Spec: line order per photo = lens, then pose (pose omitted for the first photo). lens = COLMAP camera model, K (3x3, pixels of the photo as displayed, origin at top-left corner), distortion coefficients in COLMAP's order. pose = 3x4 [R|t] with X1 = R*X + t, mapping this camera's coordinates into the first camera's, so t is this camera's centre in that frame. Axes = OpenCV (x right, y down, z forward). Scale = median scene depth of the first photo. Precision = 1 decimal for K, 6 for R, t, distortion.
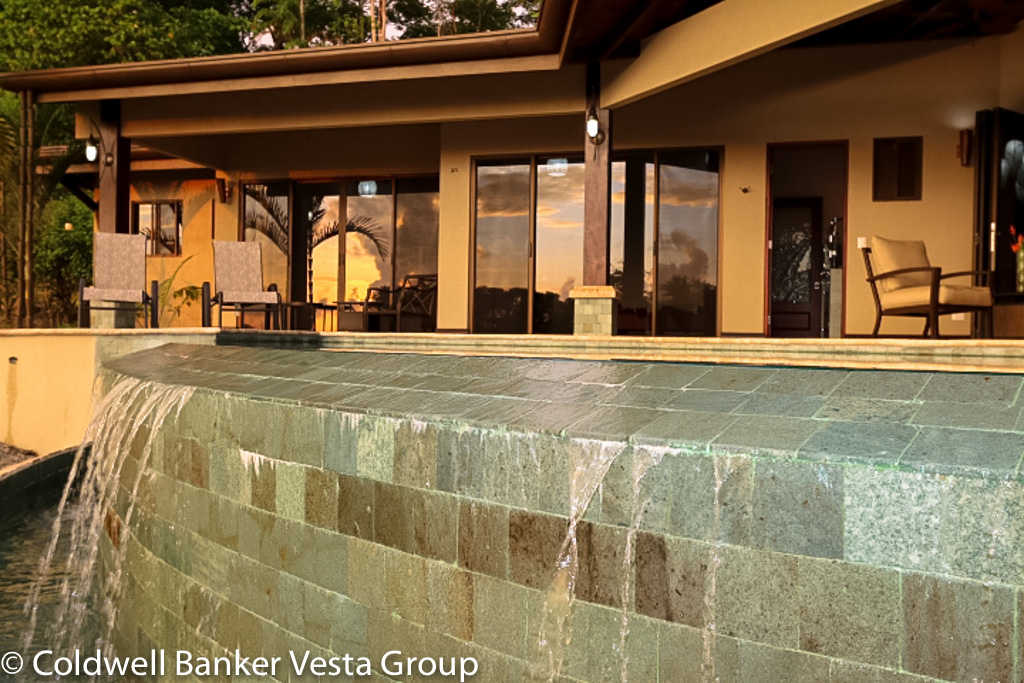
lens RADIAL K [[918.6, 0, 512.0], [0, 918.6, 341.5], [0, 0, 1]] dist [0.015450, 0.006027]
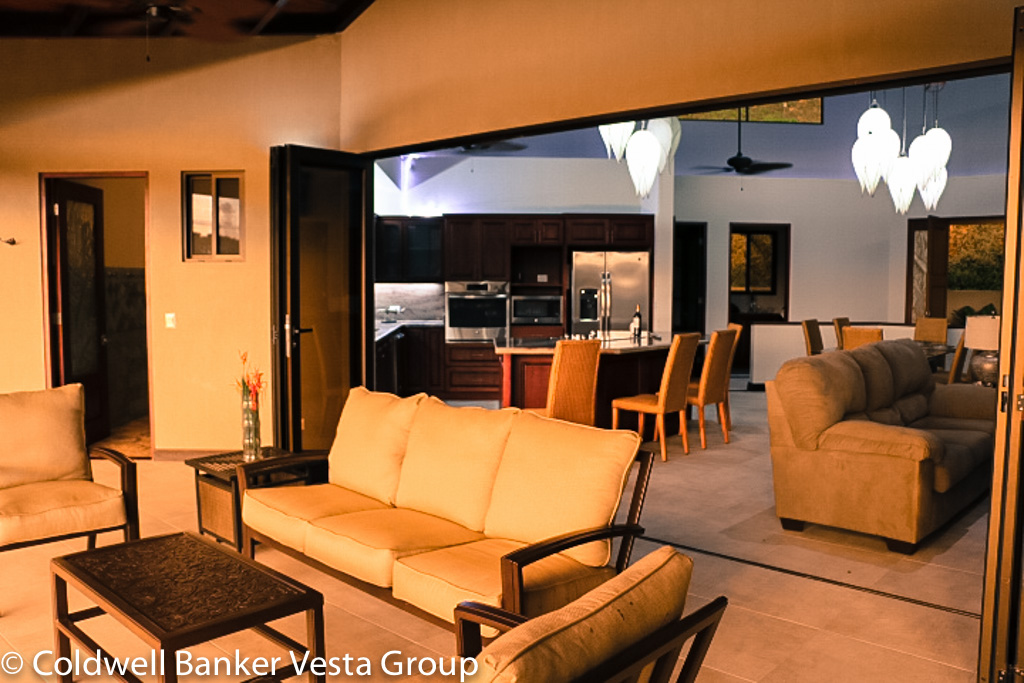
lens RADIAL K [[859.5, 0, 512.0], [0, 859.5, 341.5], [0, 0, 1]] dist [-0.121638, 0.004598]
pose [[0.952932, -0.034595, 0.301205, 0.418374], [0.009771, 0.996457, 0.083535, -0.136728], [-0.303027, -0.076661, 0.949893, 0.299897]]
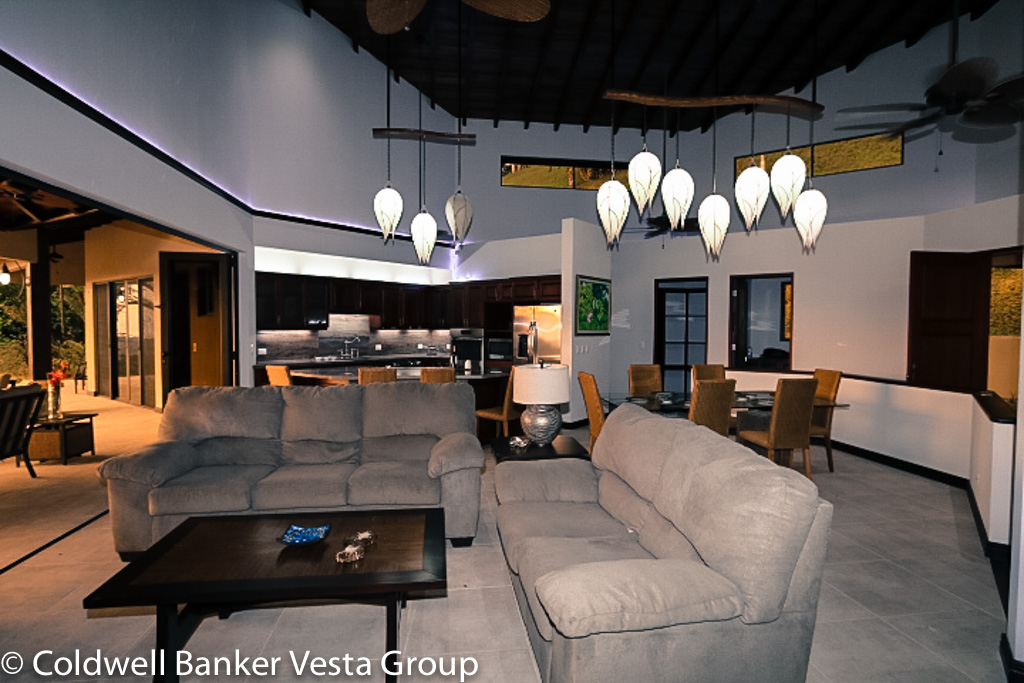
lens RADIAL K [[570.0, 0, 512.0], [0, 570.0, 341.5], [0, 0, 1]] dist [-0.001242, -0.000313]
pose [[0.923192, 0.001079, -0.384337, 1.052717], [0.009290, 0.999641, 0.025123, -0.126015], [0.384226, -0.026764, 0.922851, 0.411325]]
